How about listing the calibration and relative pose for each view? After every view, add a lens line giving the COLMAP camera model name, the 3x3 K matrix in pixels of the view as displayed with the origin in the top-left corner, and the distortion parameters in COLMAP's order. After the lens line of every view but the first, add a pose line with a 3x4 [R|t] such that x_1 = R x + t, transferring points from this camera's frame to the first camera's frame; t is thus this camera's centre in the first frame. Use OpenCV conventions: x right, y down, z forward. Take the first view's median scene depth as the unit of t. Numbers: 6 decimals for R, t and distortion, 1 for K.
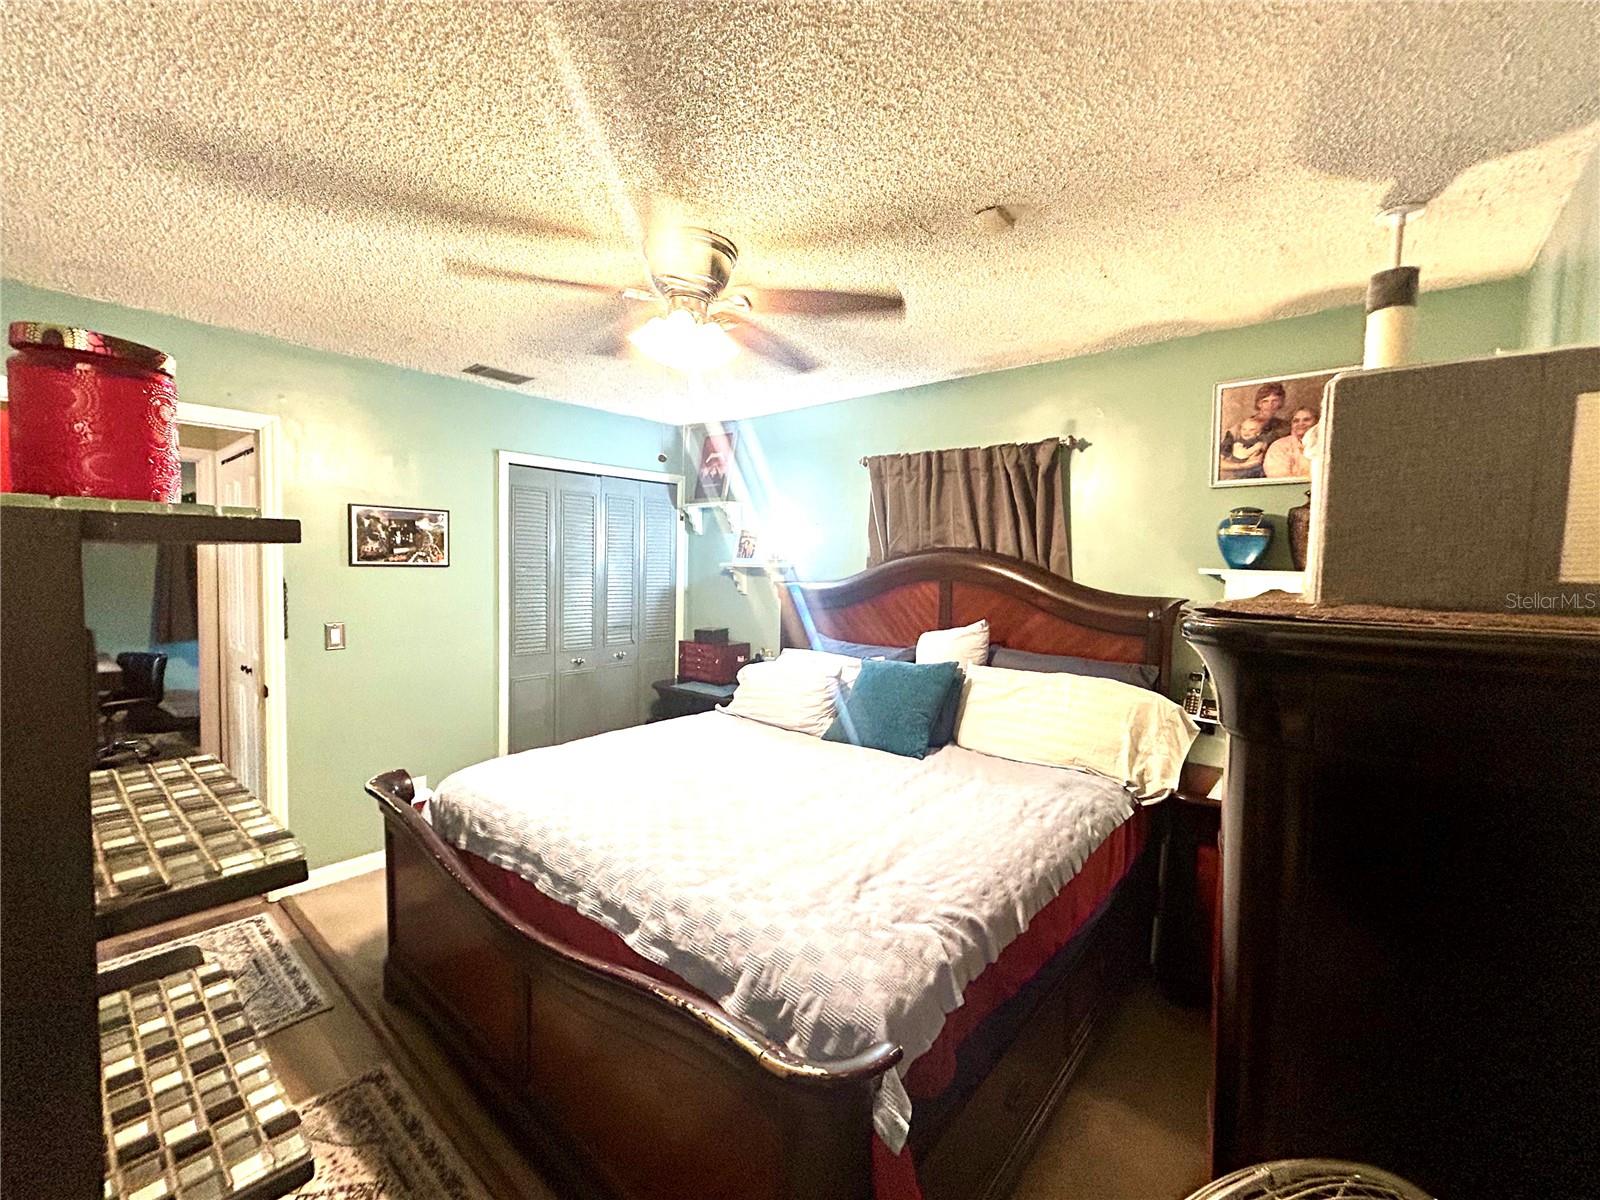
lens RADIAL K [[648.9, 0, 804.8], [0, 648.9, 595.9], [0, 0, 1]] dist [0.000620, 0.001006]
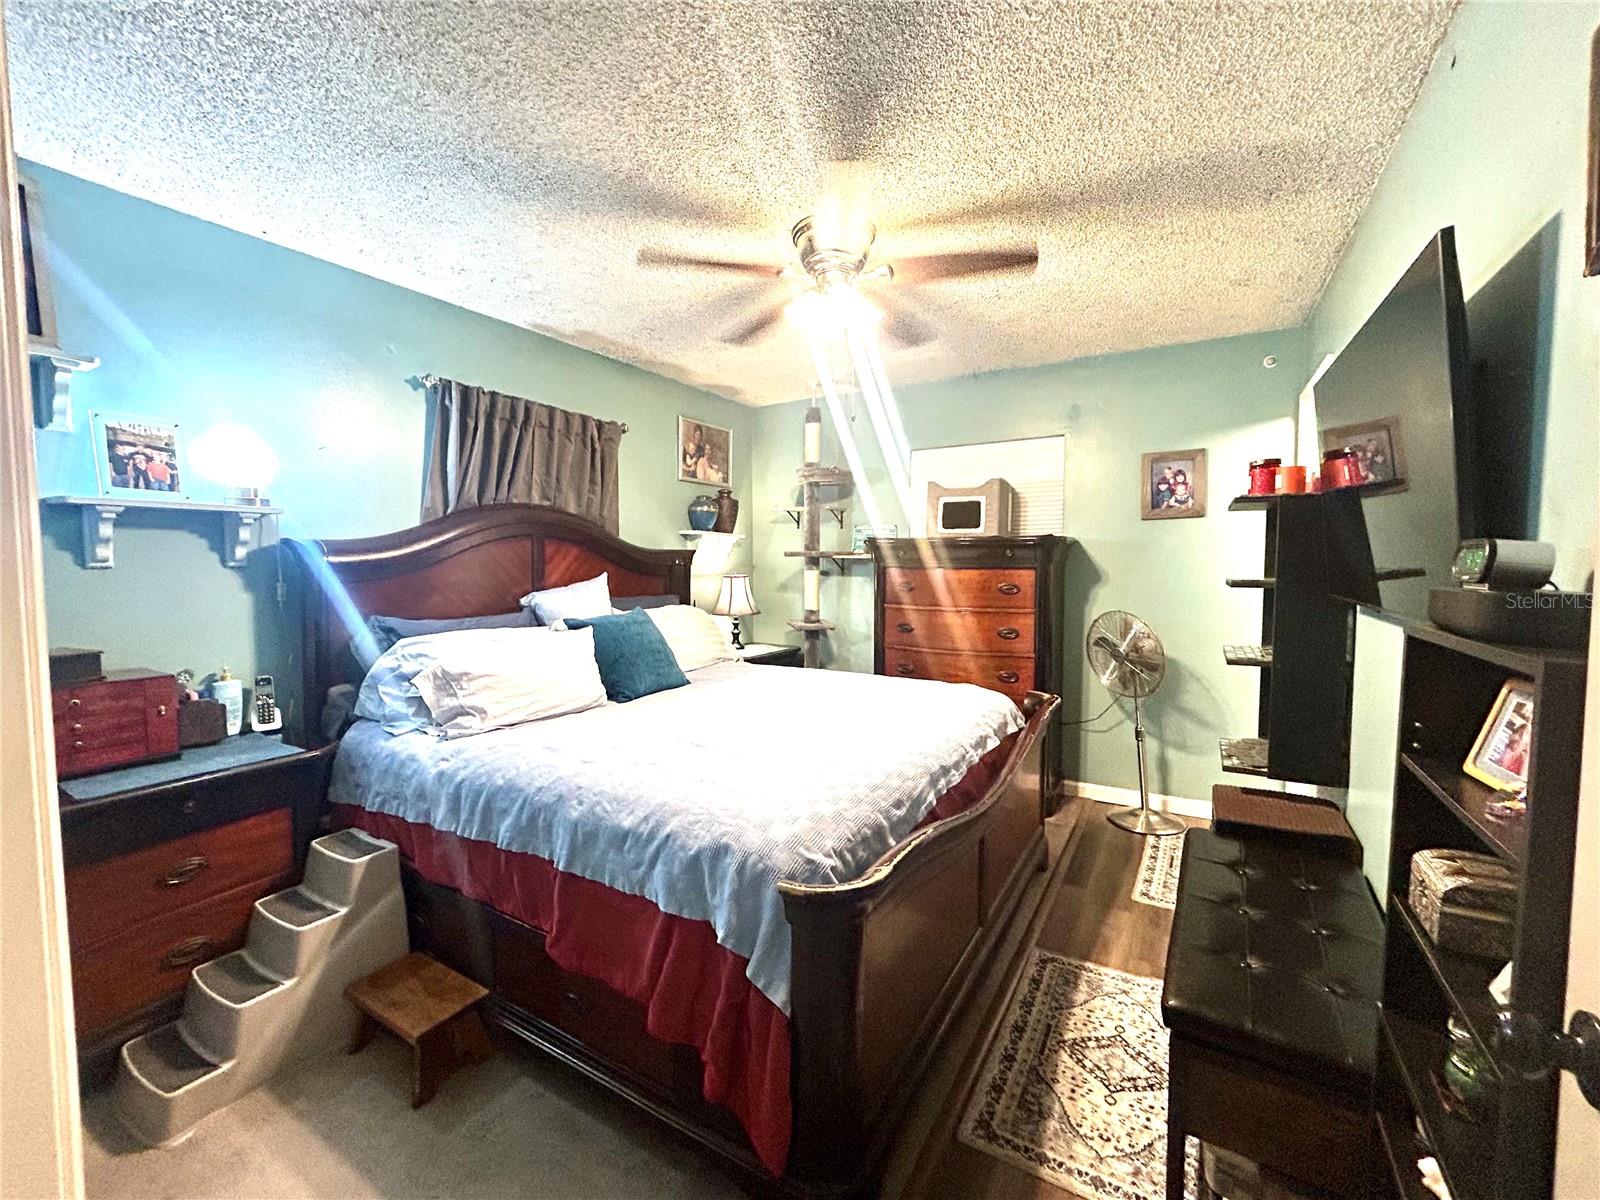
lens RADIAL K [[648.9, 0, 805.7], [0, 648.9, 593.7], [0, 0, 1]] dist [0.000620, 0.001006]
pose [[-0.148195, -0.067277, 0.986667, -1.033989], [0.047643, 0.996039, 0.075072, 0.004860], [-0.987810, 0.058133, -0.144403, 0.973609]]
